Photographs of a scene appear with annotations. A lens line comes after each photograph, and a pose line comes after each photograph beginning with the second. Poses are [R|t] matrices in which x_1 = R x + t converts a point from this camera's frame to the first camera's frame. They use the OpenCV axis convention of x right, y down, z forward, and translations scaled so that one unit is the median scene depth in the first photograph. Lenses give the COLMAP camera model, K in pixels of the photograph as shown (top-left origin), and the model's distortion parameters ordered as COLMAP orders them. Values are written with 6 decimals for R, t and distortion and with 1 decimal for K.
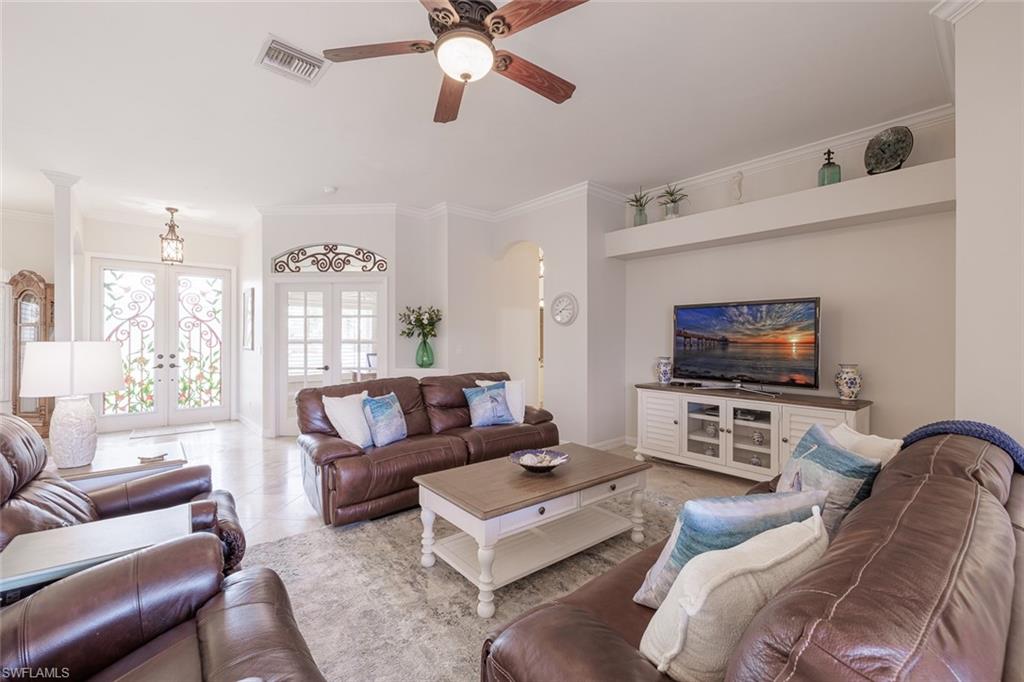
lens RADIAL K [[429.1, 0, 506.1], [0, 429.1, 338.3], [0, 0, 1]] dist [0.000415, 0.000256]
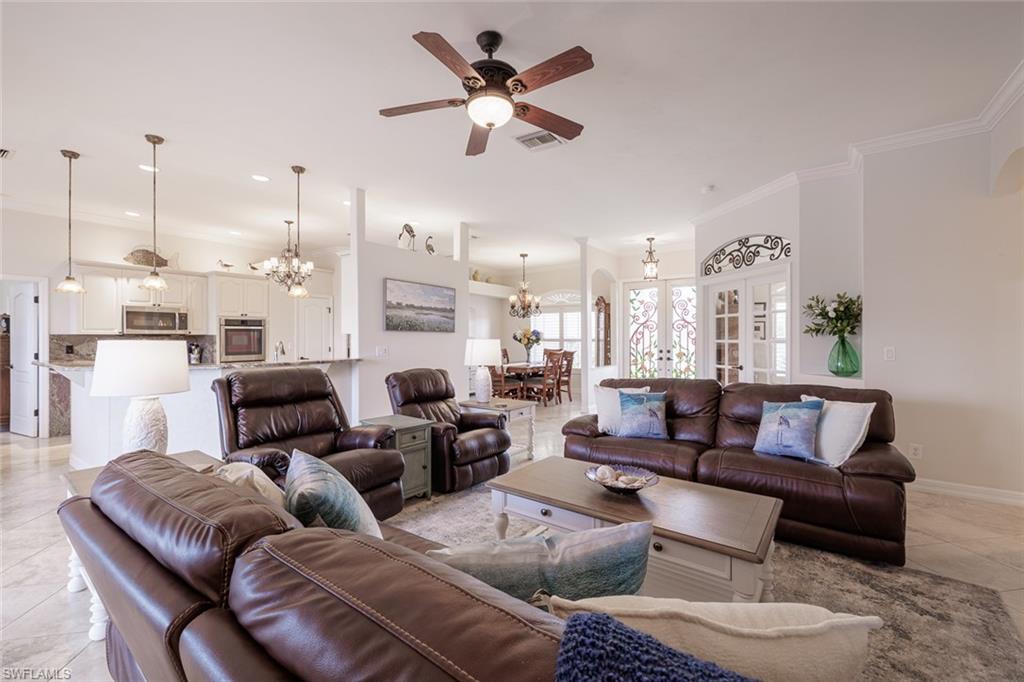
lens RADIAL K [[429.1, 0, 506.1], [0, 429.1, 338.3], [0, 0, 1]] dist [0.000415, 0.000256]
pose [[0.236938, -0.000052, -0.971525, 0.393445], [0.002860, 0.999996, 0.000644, 0.000797], [0.971520, -0.002931, 0.236938, 0.263114]]
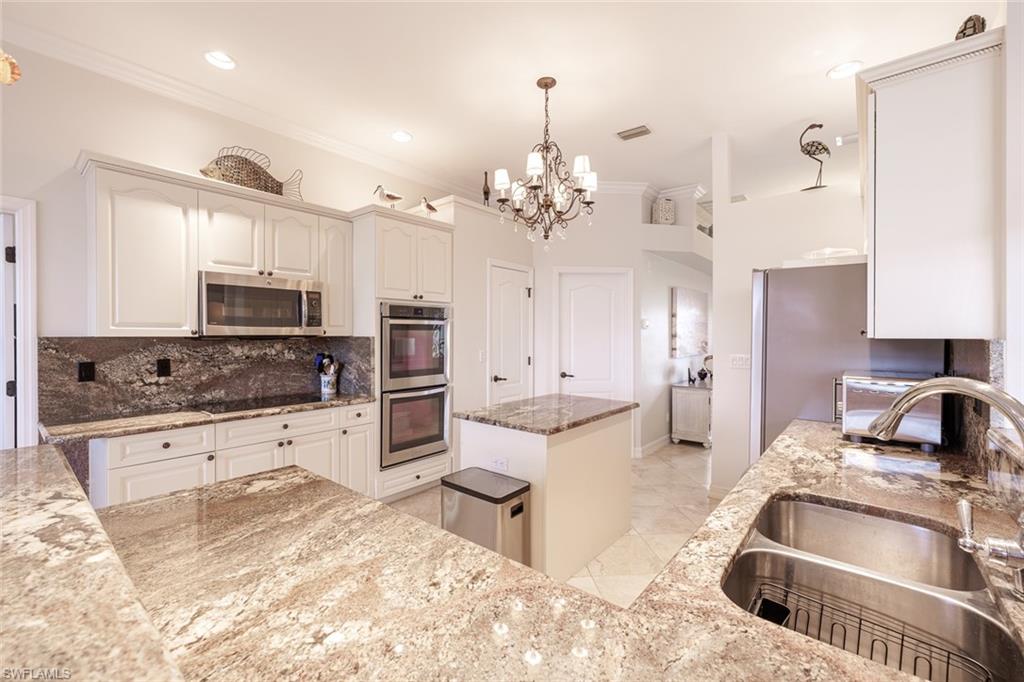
lens RADIAL K [[429.1, 0, 506.1], [0, 429.1, 338.3], [0, 0, 1]] dist [0.000415, 0.000256]
pose [[0.150271, 0.005314, -0.988631, -0.346563], [0.001370, 0.999983, 0.005583, -0.010962], [0.988644, -0.002194, 0.150261, -0.144831]]
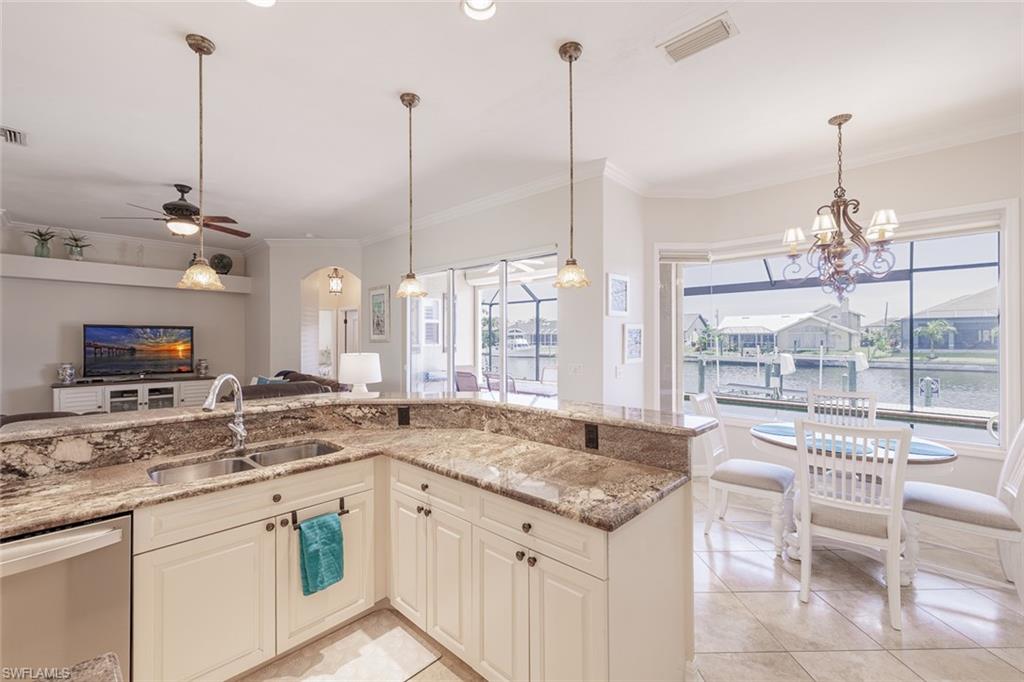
lens RADIAL K [[429.1, 0, 506.1], [0, 429.1, 338.3], [0, 0, 1]] dist [0.000415, 0.000256]
pose [[-0.093751, -0.000451, 0.995596, -0.866903], [0.000327, 1.000000, 0.000483, -0.025818], [-0.995596, 0.000371, -0.093751, -0.162117]]
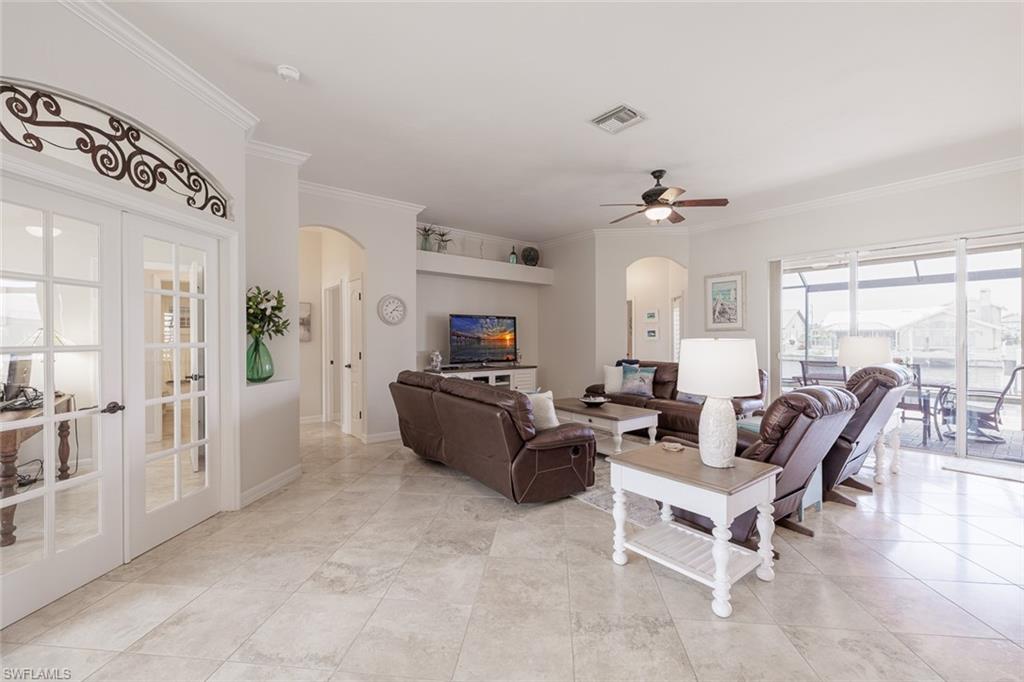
lens RADIAL K [[429.1, 0, 506.1], [0, 429.1, 338.3], [0, 0, 1]] dist [0.000415, 0.000256]
pose [[0.039151, -0.003484, 0.999227, -0.834073], [0.001800, 0.999993, 0.003416, 0.000099], [-0.999232, 0.001665, 0.039157, 0.600078]]
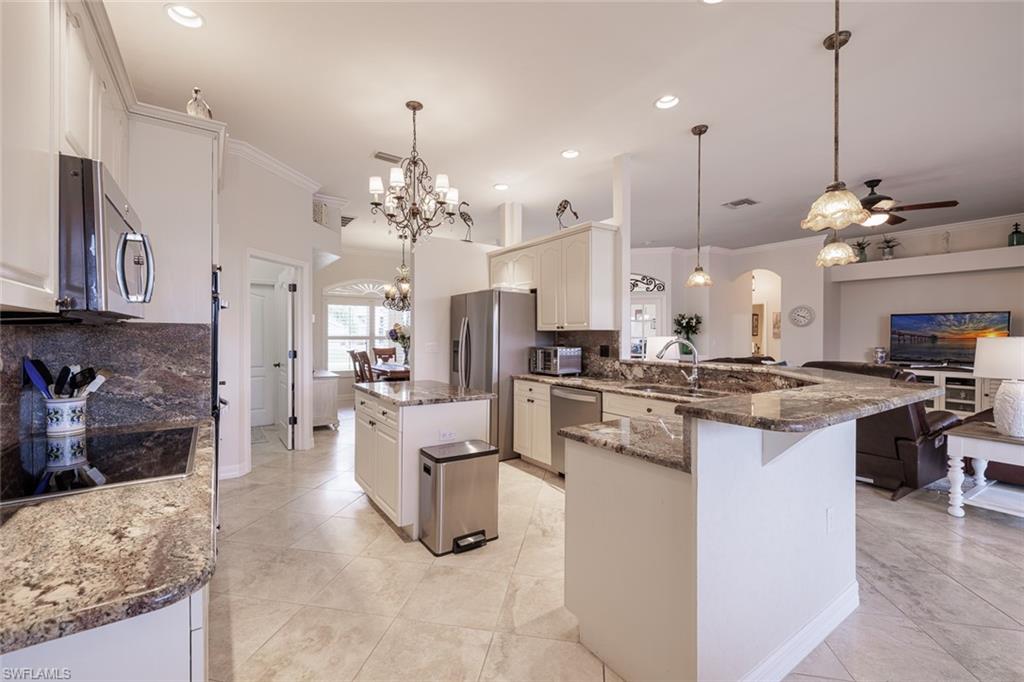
lens RADIAL K [[429.1, 0, 506.1], [0, 429.1, 338.3], [0, 0, 1]] dist [0.000415, 0.000256]
pose [[0.992470, 0.002031, -0.122467, -0.643019], [-0.001062, 0.999968, 0.007981, -0.000317], [0.122480, -0.007791, 0.992440, -0.575395]]
